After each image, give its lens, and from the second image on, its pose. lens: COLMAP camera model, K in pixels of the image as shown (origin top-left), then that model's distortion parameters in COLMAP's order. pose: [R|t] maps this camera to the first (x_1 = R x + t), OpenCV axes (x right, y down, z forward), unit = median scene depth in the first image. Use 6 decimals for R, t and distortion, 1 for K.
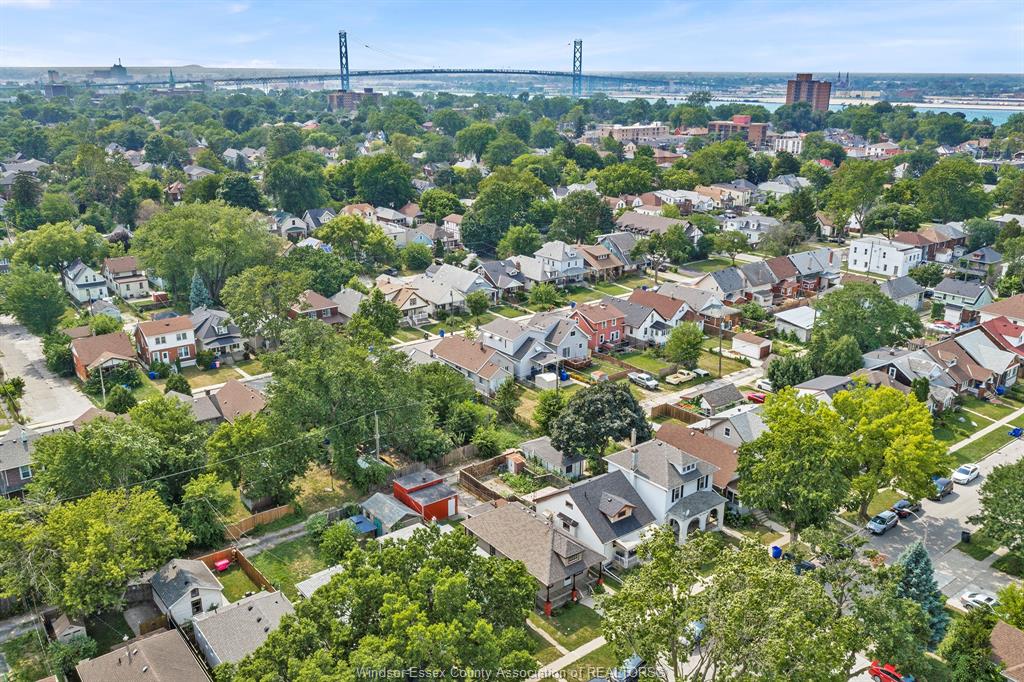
lens RADIAL K [[852.9, 0, 511.6], [0, 852.9, 341.3], [0, 0, 1]] dist [0.009079, -0.018440]
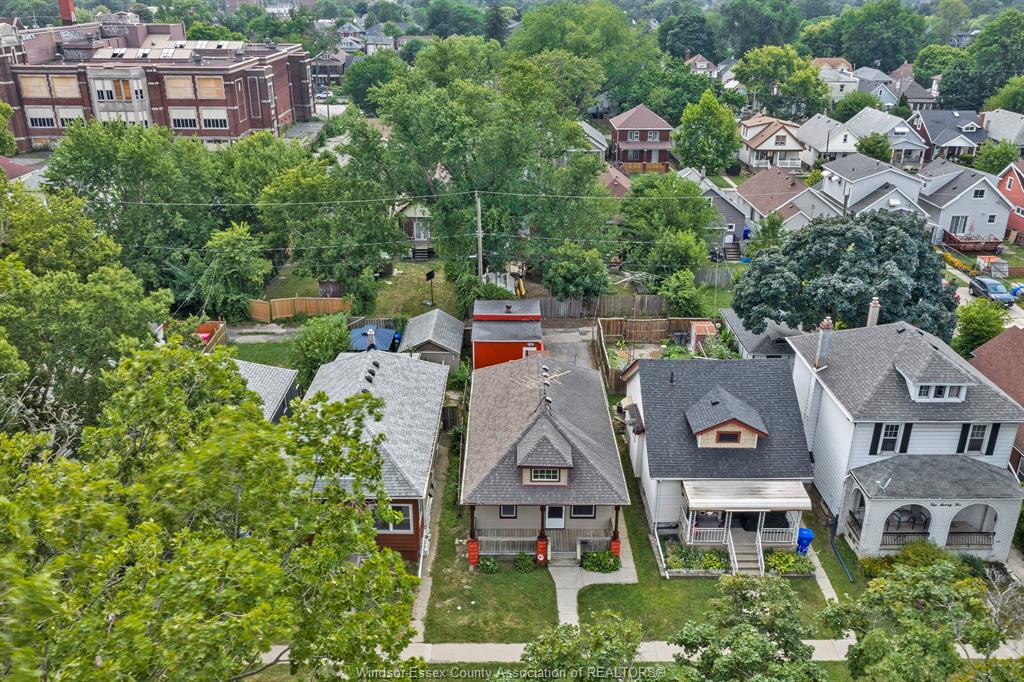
lens RADIAL K [[852.9, 0, 511.4], [0, 852.9, 343.2], [0, 0, 1]] dist [0.009079, -0.018440]
pose [[0.788059, 0.236963, -0.568165, 0.268473], [-0.188970, 0.971504, 0.143075, 0.102907], [0.585878, -0.005386, 0.810382, 0.525600]]
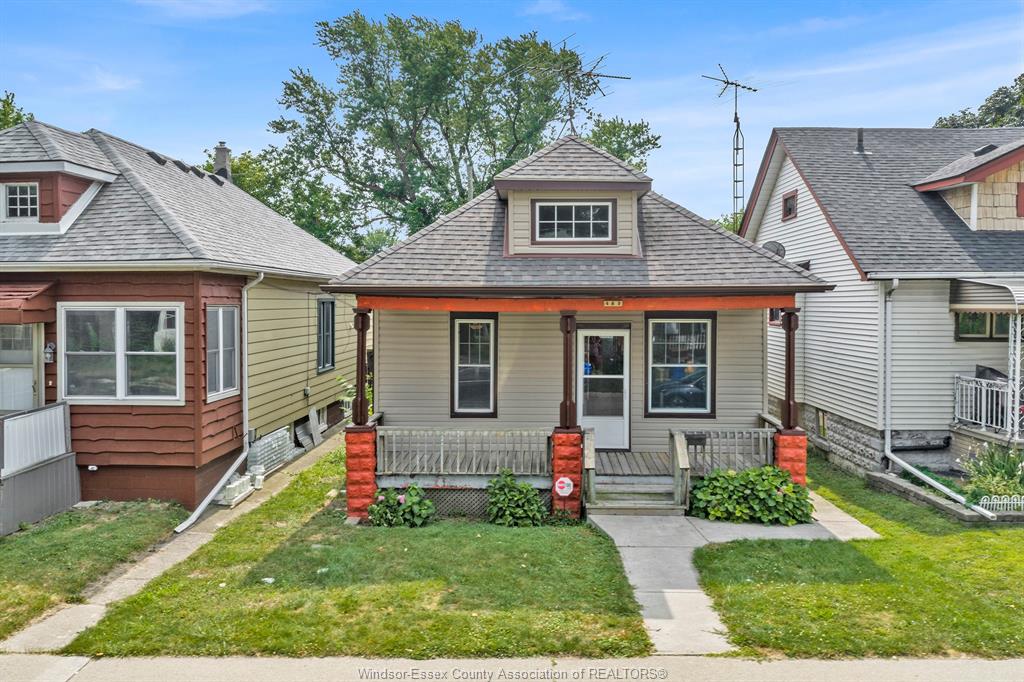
lens RADIAL K [[852.9, 0, 512.0], [0, 852.9, 337.0], [0, 0, 1]] dist [0.009079, -0.018440]
pose [[0.769581, 0.016940, -0.638324, 0.147706], [-0.191904, 0.959572, -0.205900, 0.268412], [0.609030, 0.280954, 0.741719, 0.758729]]
